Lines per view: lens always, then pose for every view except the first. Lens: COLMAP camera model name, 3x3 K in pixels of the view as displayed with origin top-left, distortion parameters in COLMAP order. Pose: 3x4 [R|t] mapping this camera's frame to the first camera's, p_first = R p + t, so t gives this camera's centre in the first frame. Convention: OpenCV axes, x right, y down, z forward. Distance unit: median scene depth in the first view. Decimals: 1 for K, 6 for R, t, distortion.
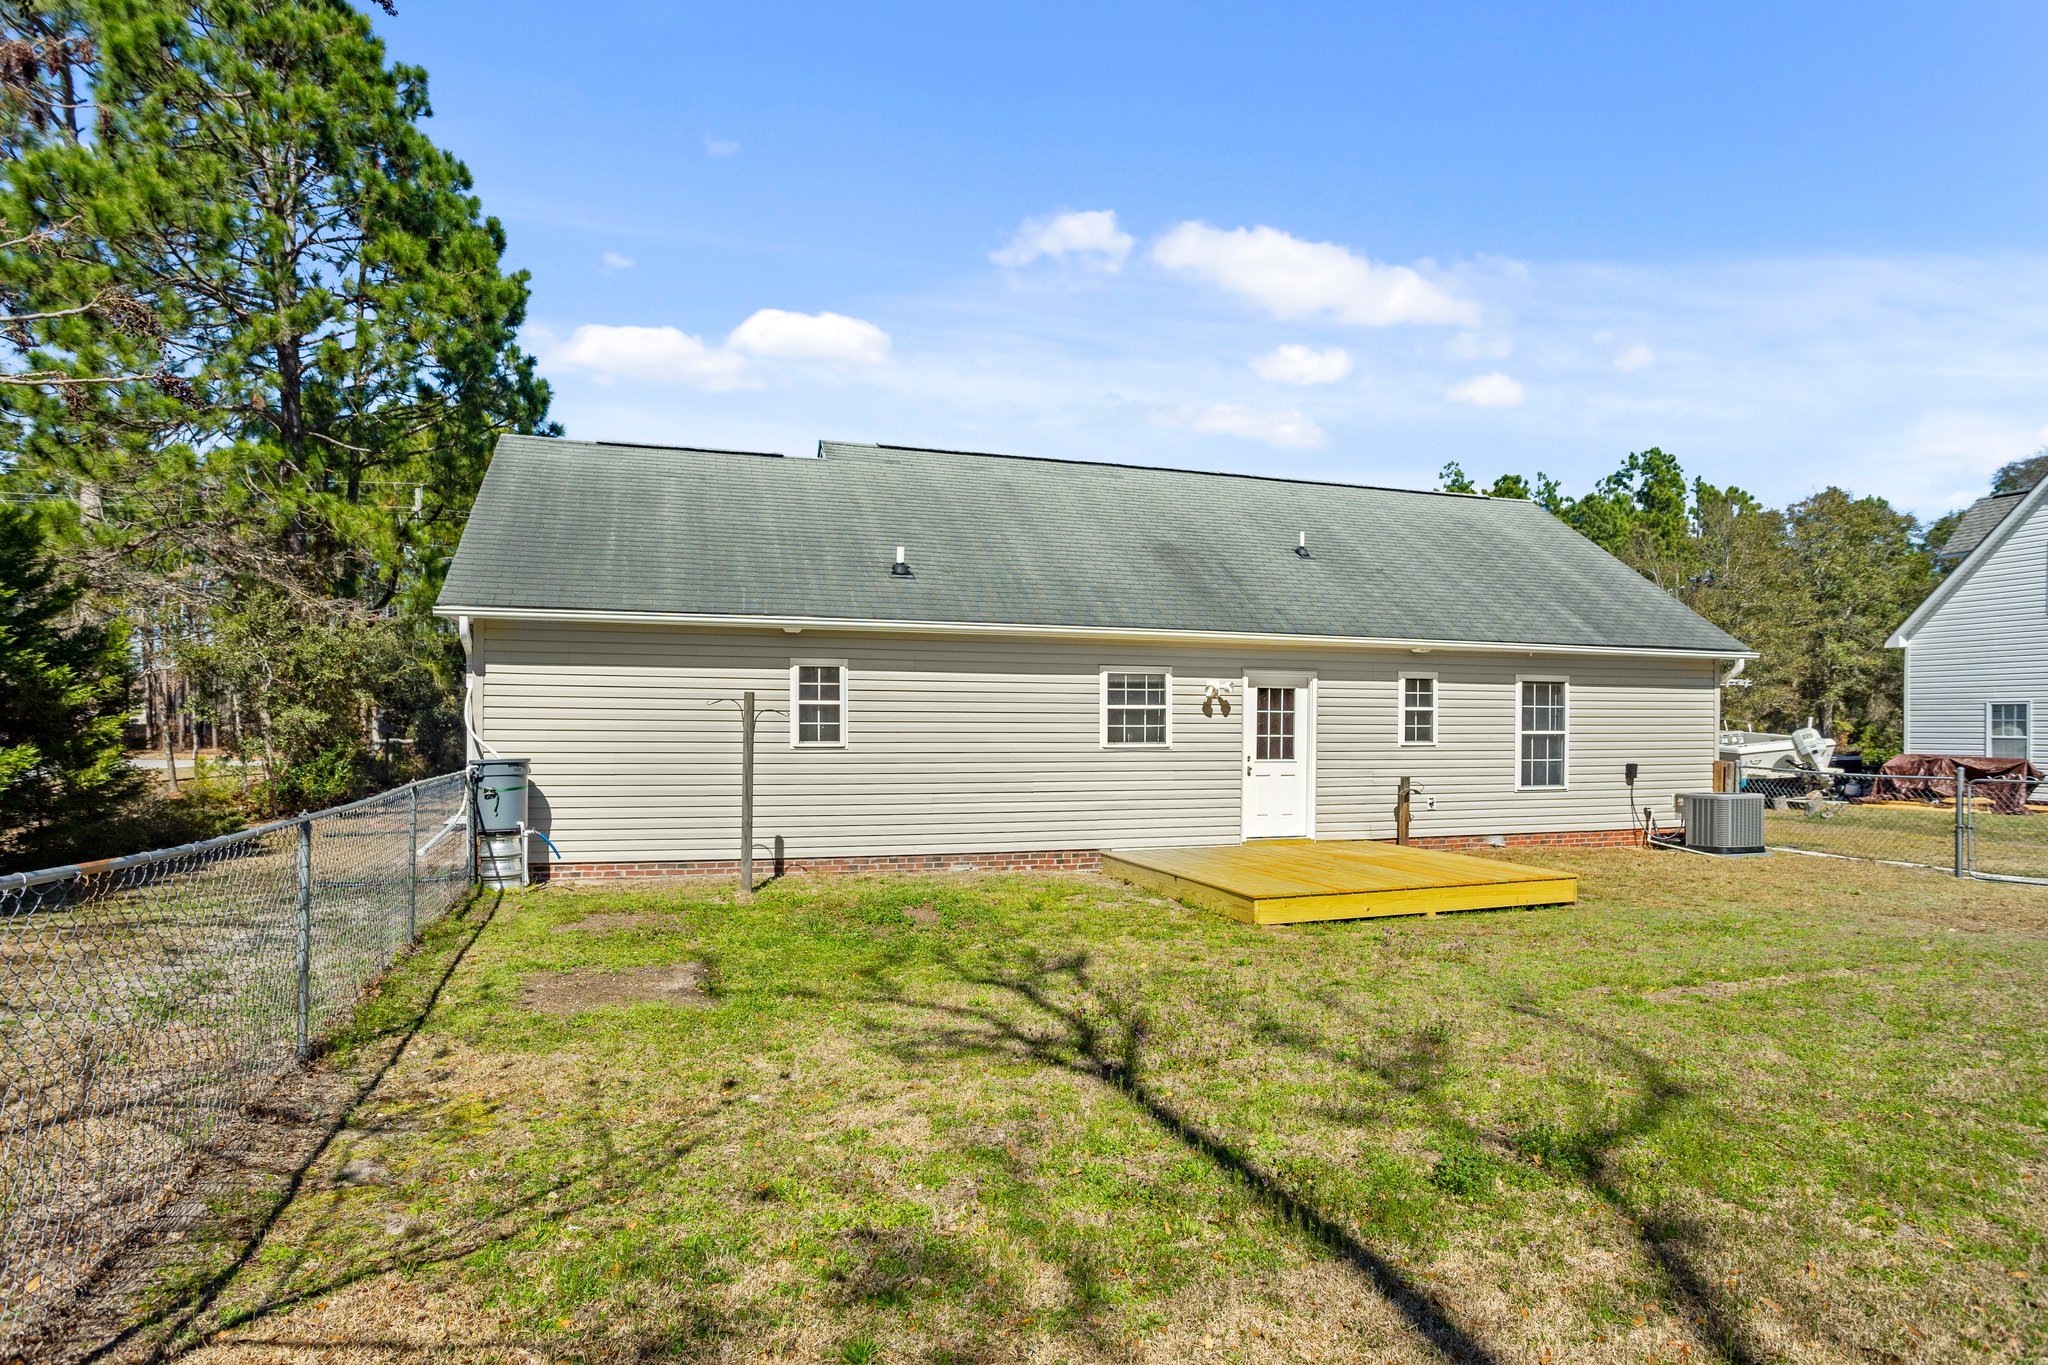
lens RADIAL K [[1103.3, 0, 1037.1], [0, 1103.3, 722.1], [0, 0, 1]] dist [-0.041182, 0.000359]
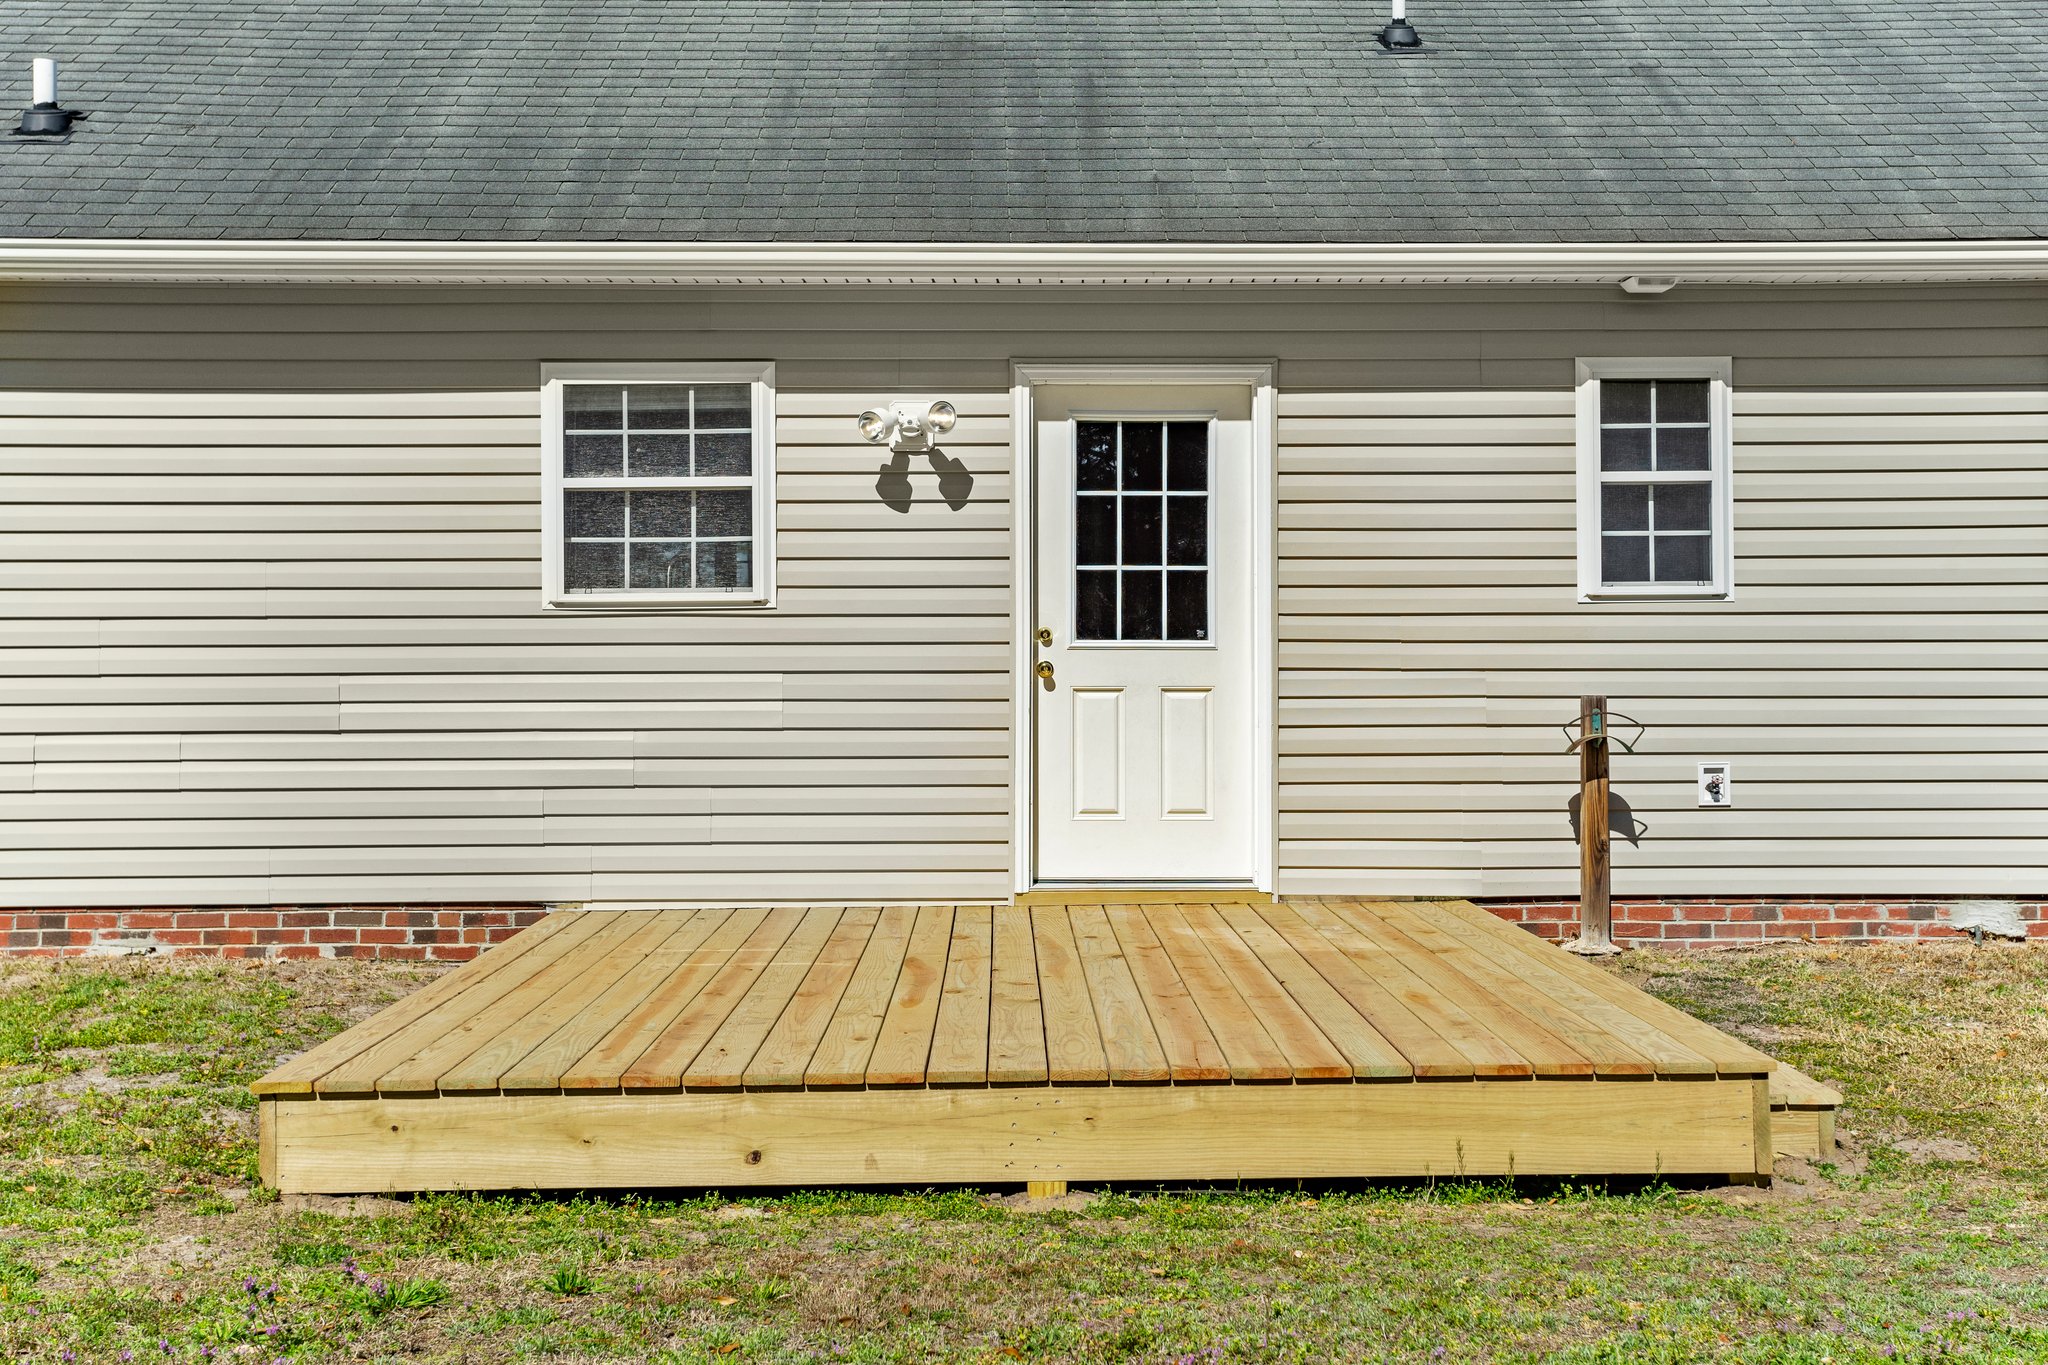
lens RADIAL K [[2210.2, 0, 1022.5], [0, 2210.2, 577.7], [0, 0, 1]] dist [0.058785, 0.009210]
pose [[0.954388, -0.017390, -0.298061, 0.378100], [0.008595, 0.999489, -0.030793, 0.035355], [0.298444, 0.026826, 0.954050, 0.366860]]
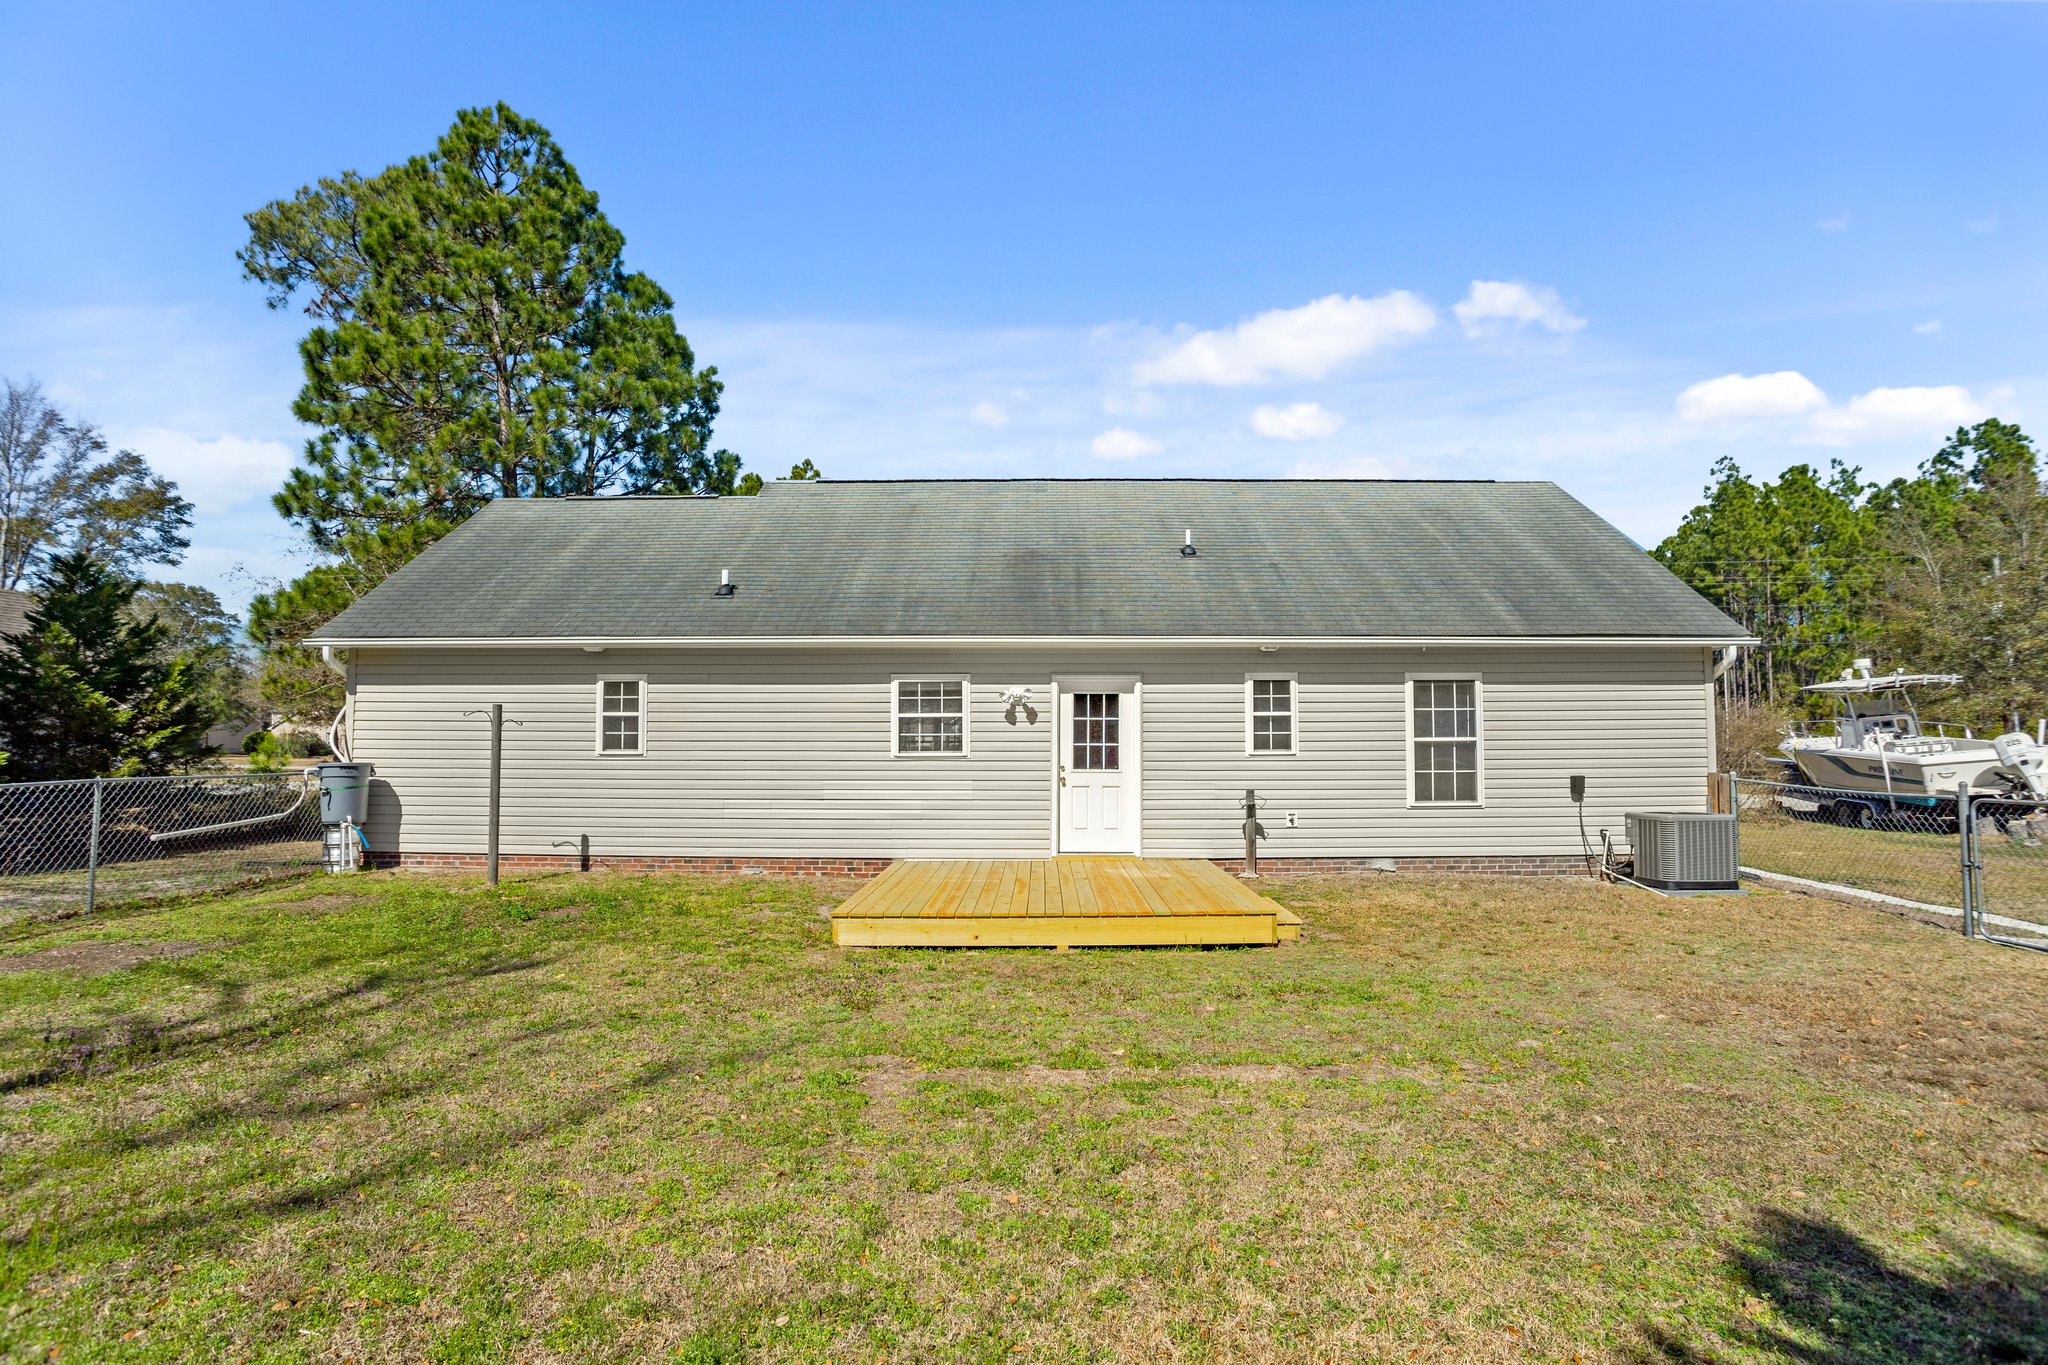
lens RADIAL K [[988.0, 0, 1027.1], [0, 988.0, 673.5], [0, 0, 1]] dist [-0.066584, 0.025517]
pose [[0.946438, -0.026180, -0.321823, 0.434944], [0.005462, 0.997863, -0.065112, 0.006743], [0.322840, 0.059867, 0.944558, 0.179026]]
